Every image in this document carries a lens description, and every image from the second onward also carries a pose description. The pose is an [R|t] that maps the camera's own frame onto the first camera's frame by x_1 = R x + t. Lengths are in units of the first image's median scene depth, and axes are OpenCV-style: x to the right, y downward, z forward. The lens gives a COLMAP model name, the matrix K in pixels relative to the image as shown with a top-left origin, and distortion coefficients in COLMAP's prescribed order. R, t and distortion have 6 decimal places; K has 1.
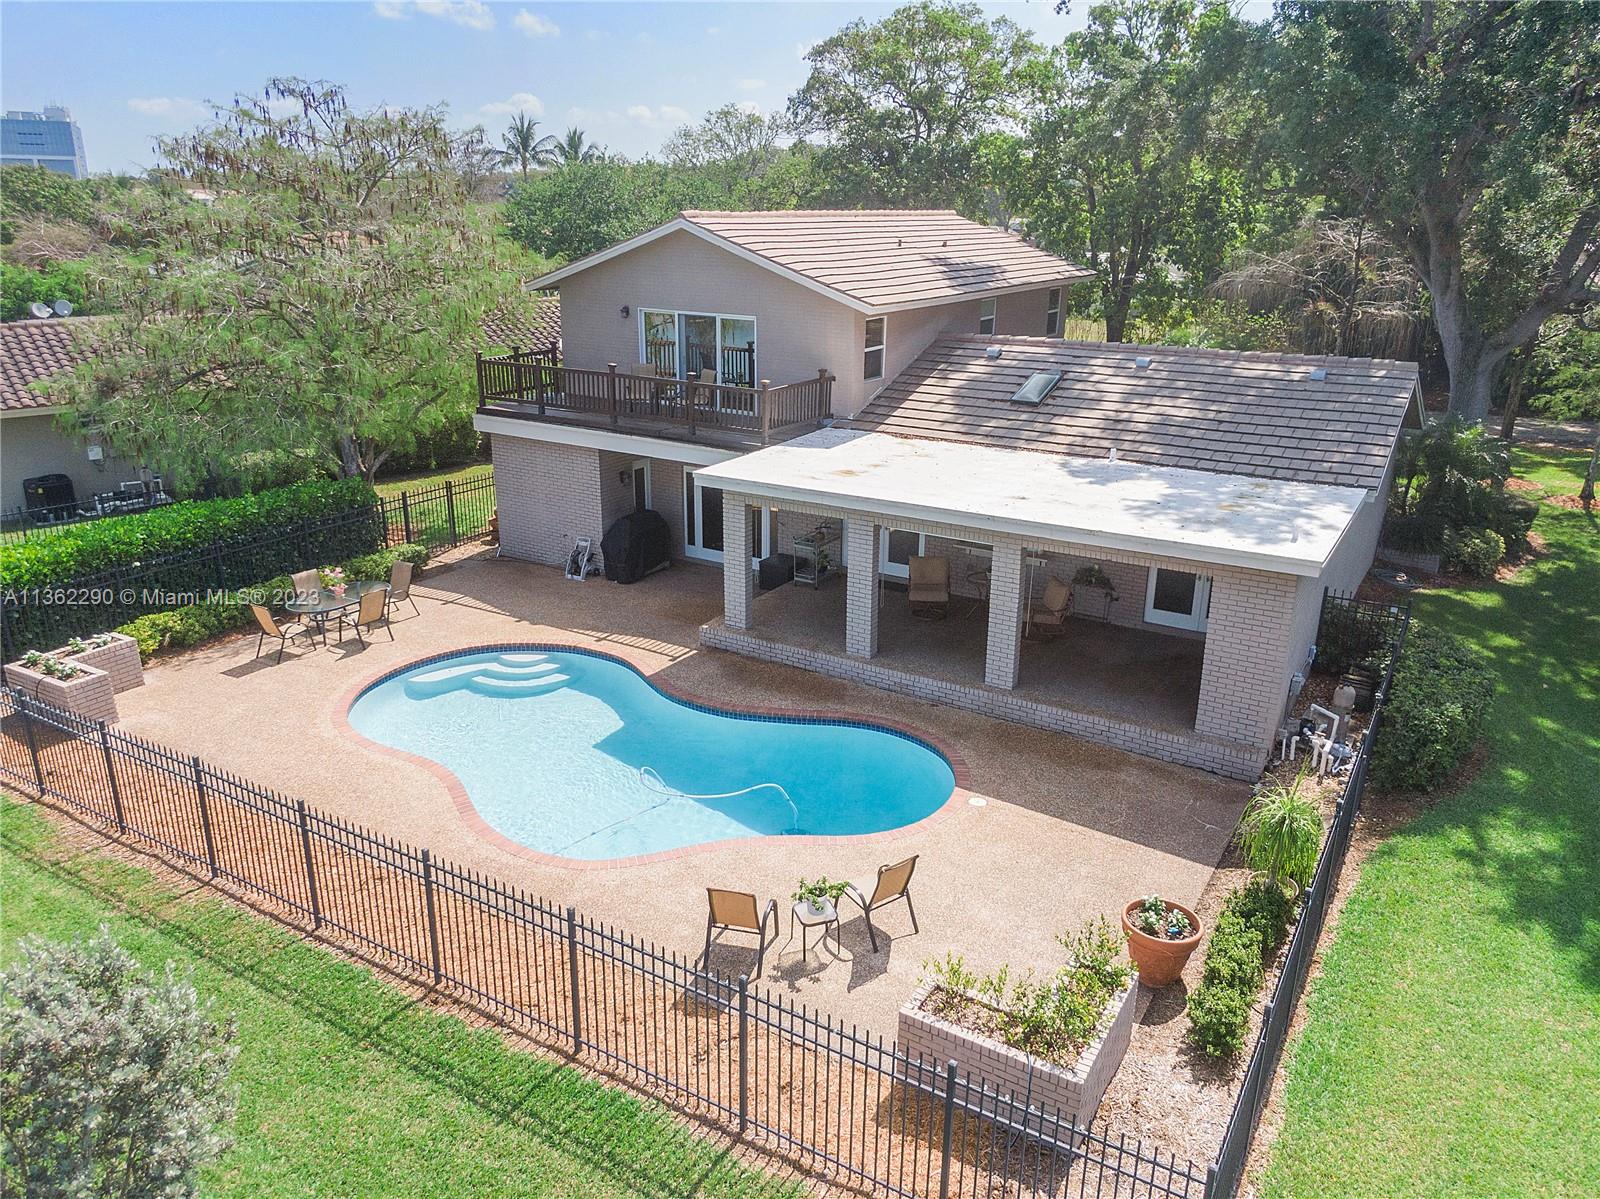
lens RADIAL K [[1159.2, 0, 805.8], [0, 1159.2, 619.5], [0, 0, 1]] dist [0.022999, -0.002825]
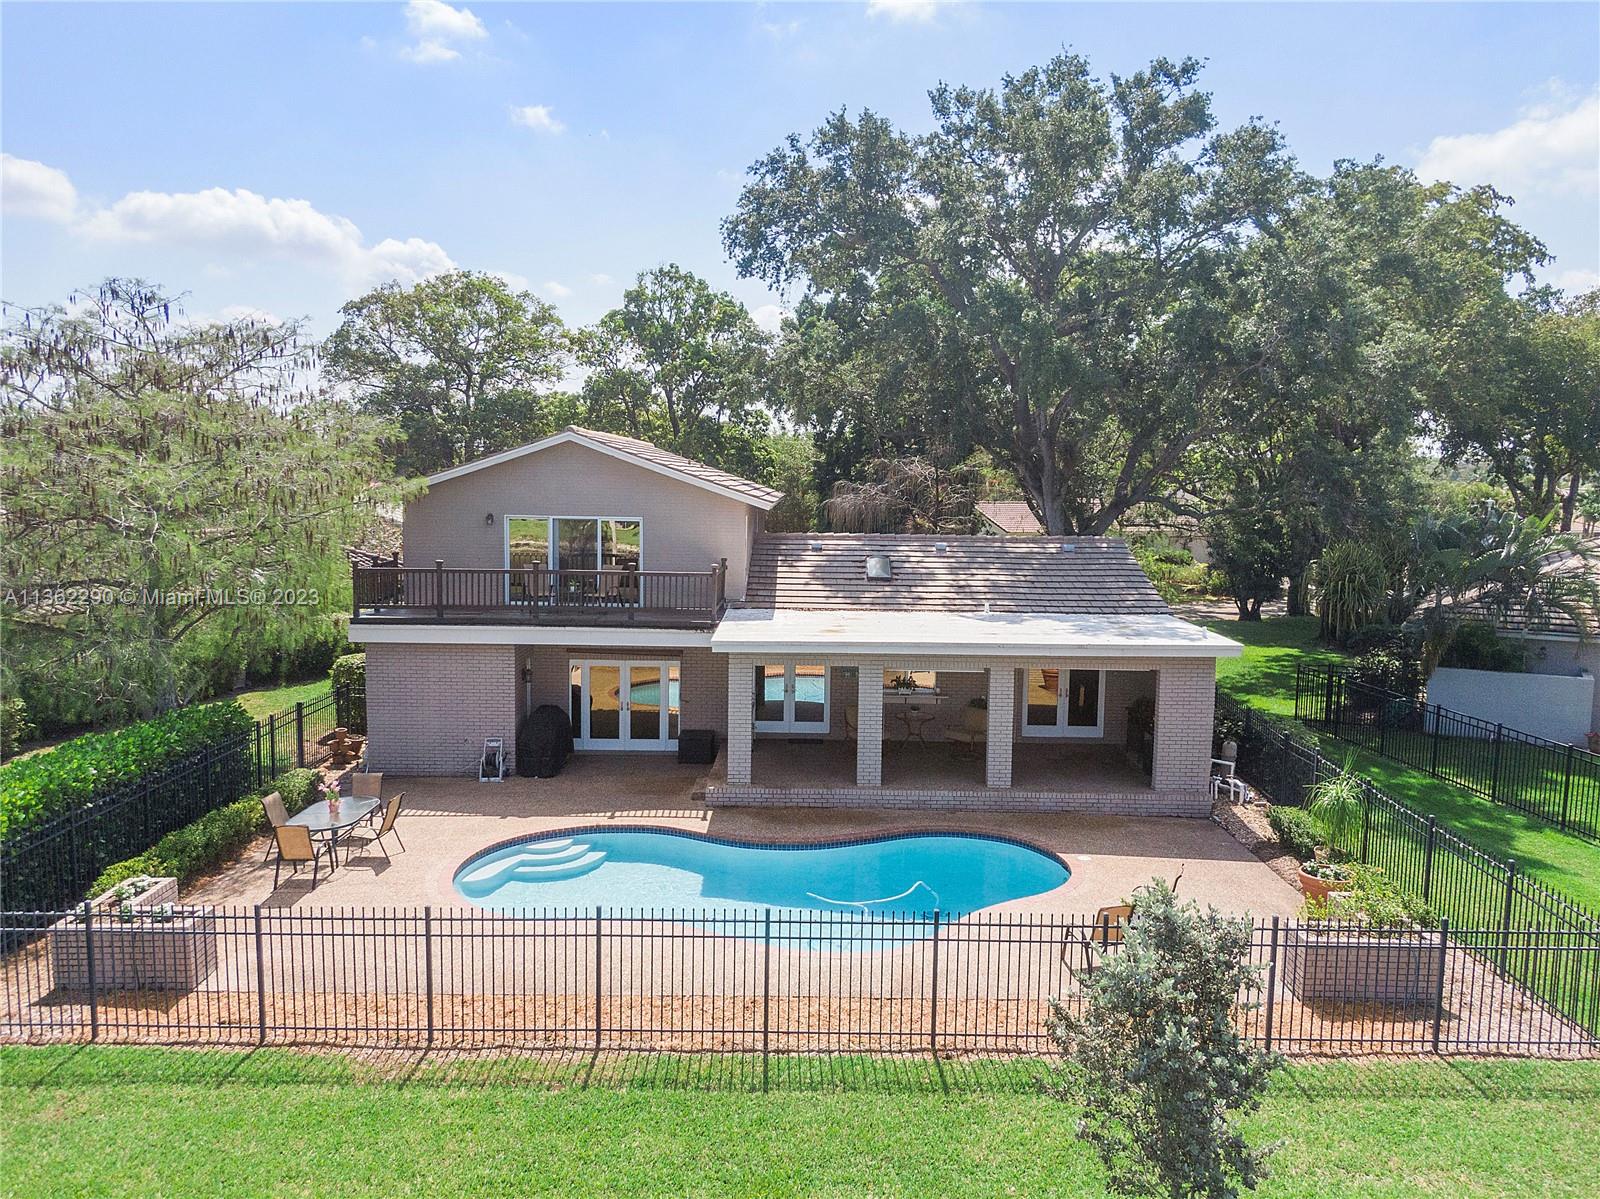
lens RADIAL K [[1159.2, 0, 805.8], [0, 1159.2, 619.5], [0, 0, 1]] dist [0.022999, -0.002825]
pose [[0.854539, -0.062195, 0.515650, -0.522262], [0.171272, 0.971016, -0.166715, 0.046152], [-0.490335, 0.230781, 0.840423, 0.026937]]
